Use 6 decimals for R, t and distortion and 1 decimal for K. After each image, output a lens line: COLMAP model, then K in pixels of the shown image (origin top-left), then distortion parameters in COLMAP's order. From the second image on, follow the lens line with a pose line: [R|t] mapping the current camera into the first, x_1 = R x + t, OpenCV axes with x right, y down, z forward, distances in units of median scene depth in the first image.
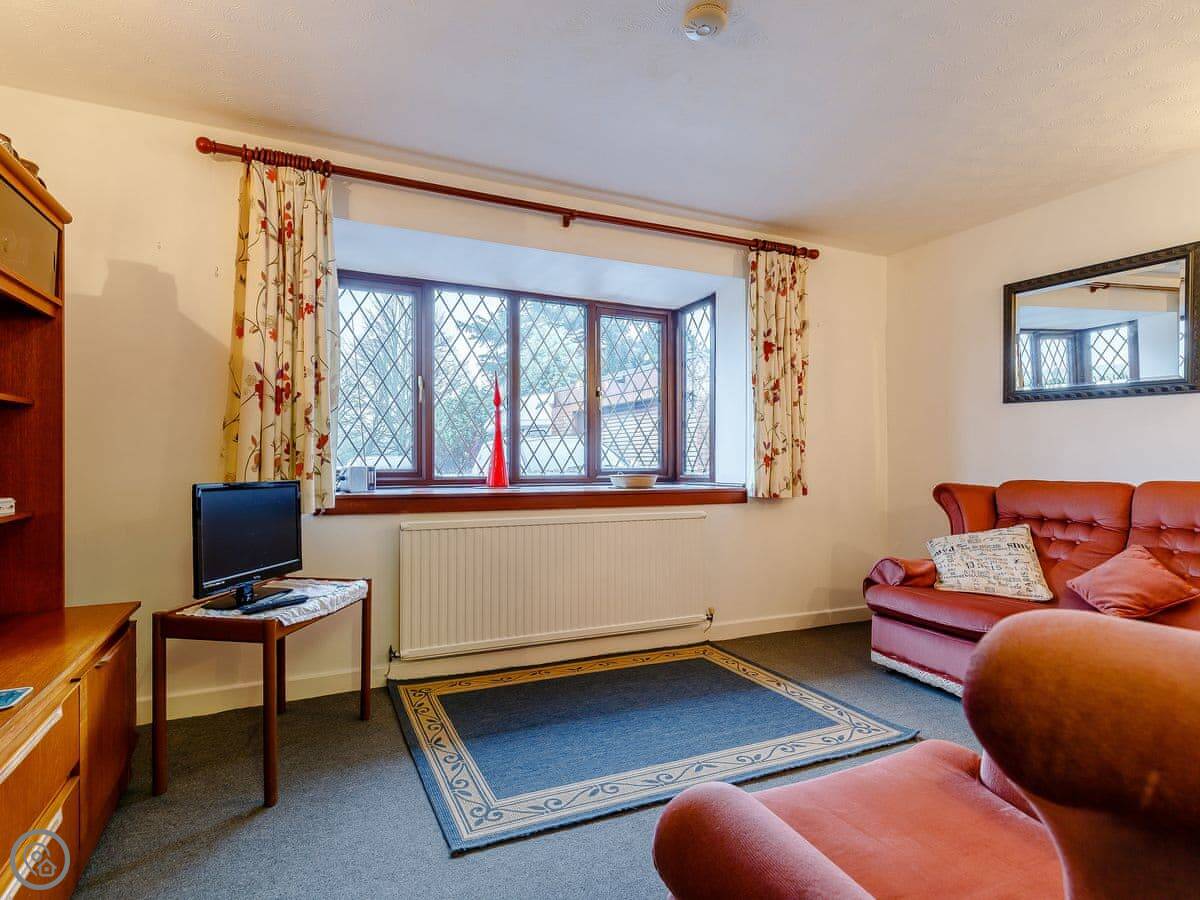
lens RADIAL K [[601.5, 0, 543.0], [0, 601.5, 455.8], [0, 0, 1]] dist [0.008633, -0.001884]
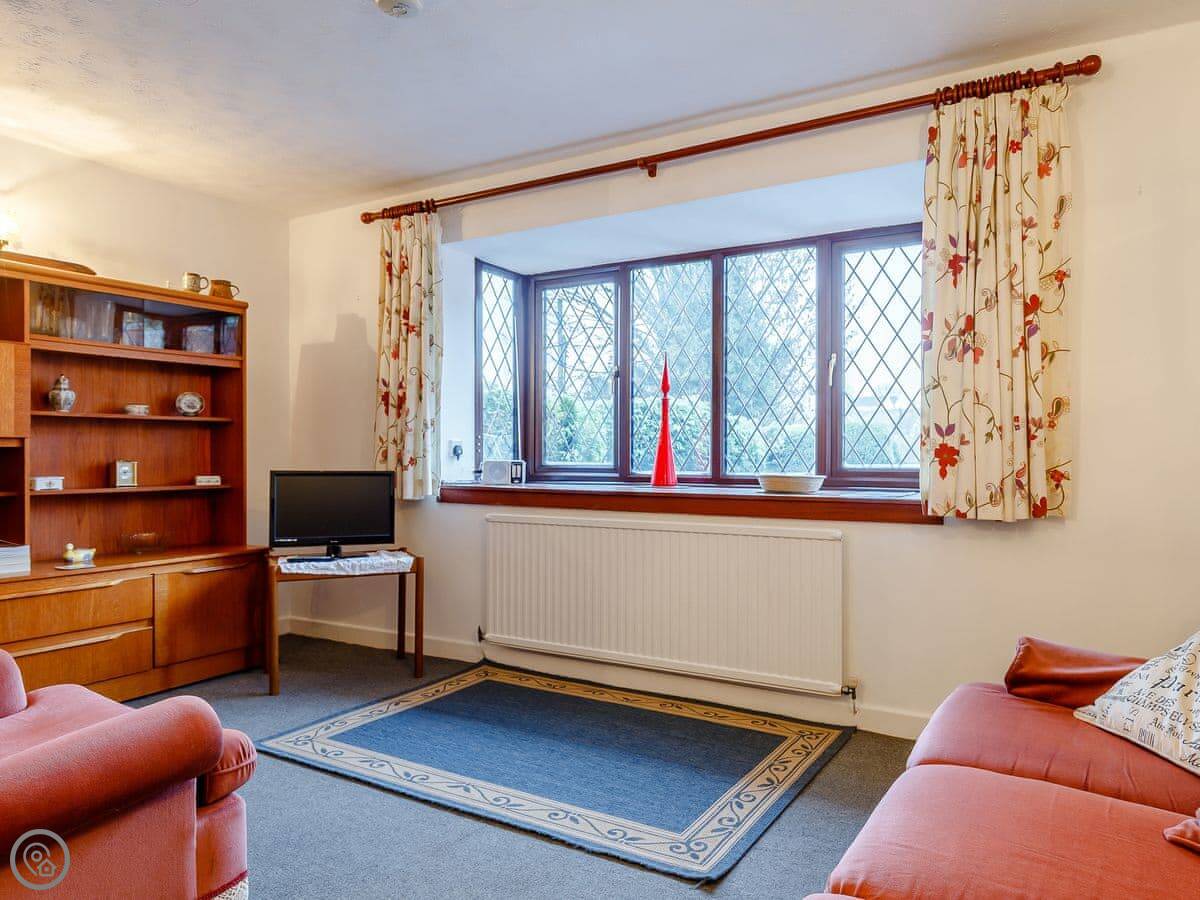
lens RADIAL K [[793.6, 0, 659.2], [0, 793.6, 456.8], [0, 0, 1]] dist [0.006595, -0.003470]
pose [[0.616055, -0.001627, -0.787701, 1.075407], [0.003421, 0.999994, 0.000610, 0.011028], [0.787696, -0.003070, 0.616057, 0.379752]]
